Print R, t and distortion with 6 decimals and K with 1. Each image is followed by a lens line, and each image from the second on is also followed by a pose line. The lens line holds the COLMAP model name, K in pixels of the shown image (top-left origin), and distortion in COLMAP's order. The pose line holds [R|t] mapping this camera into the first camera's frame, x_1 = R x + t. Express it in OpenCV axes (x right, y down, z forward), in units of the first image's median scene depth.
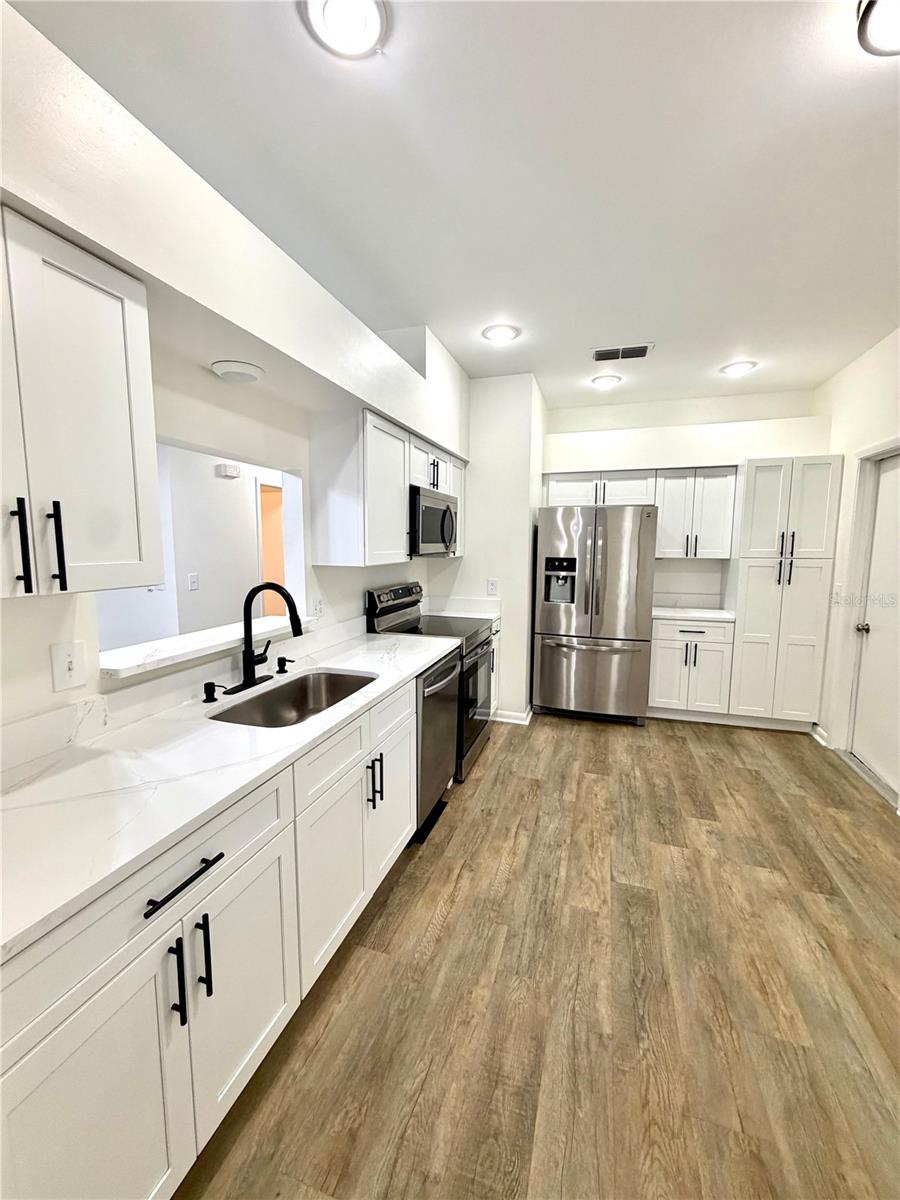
lens RADIAL K [[478.0, 0, 448.9], [0, 478.0, 598.9], [0, 0, 1]] dist [-0.000131, -0.000022]
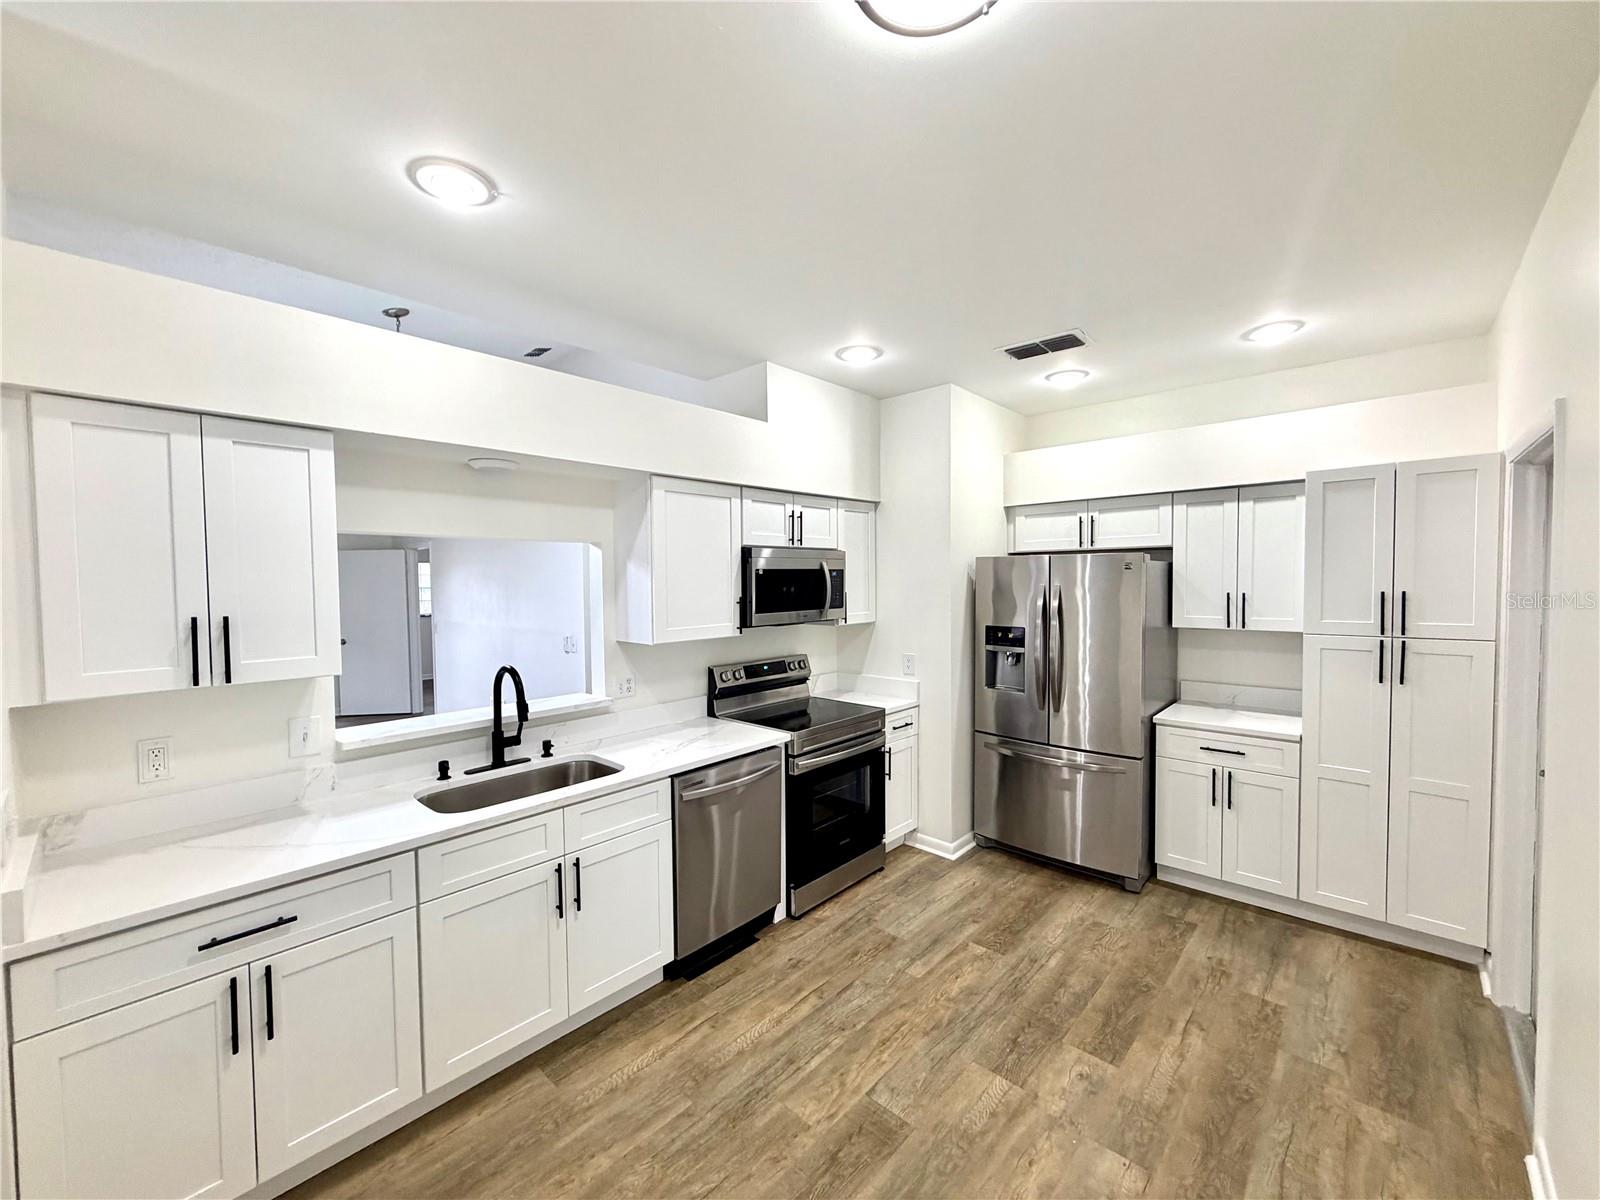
lens RADIAL K [[637.3, 0, 795.8], [0, 637.3, 604.2], [0, 0, 1]] dist [-0.000131, -0.000022]
pose [[0.907997, 0.003096, -0.418966, 0.490499], [-0.034931, 0.997051, -0.068336, -0.061983], [0.417518, 0.076684, 0.905427, 0.018082]]
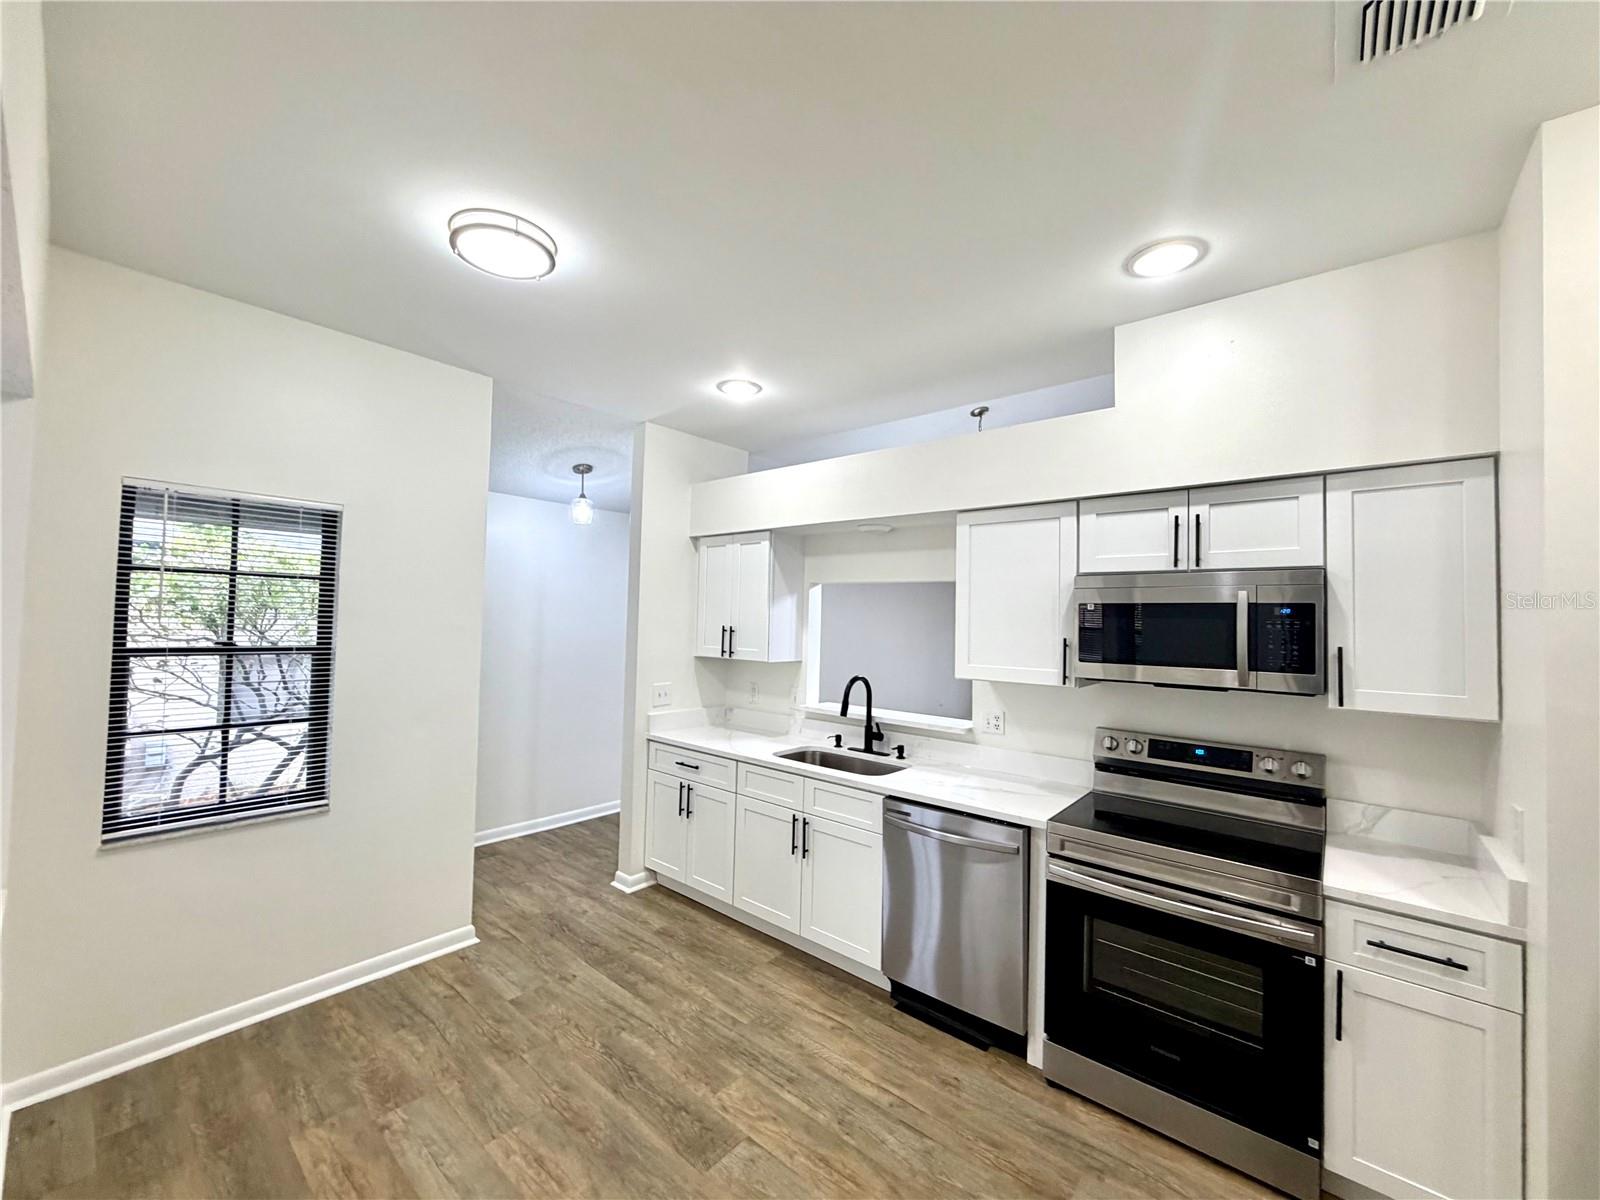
lens RADIAL K [[637.3, 0, 796.3], [0, 637.3, 602.5], [0, 0, 1]] dist [-0.000131, -0.000022]
pose [[-0.382156, -0.036642, -0.923371, 0.918607], [-0.133243, 0.990957, 0.015821, -0.163923], [0.914441, 0.129078, -0.383583, 1.005130]]
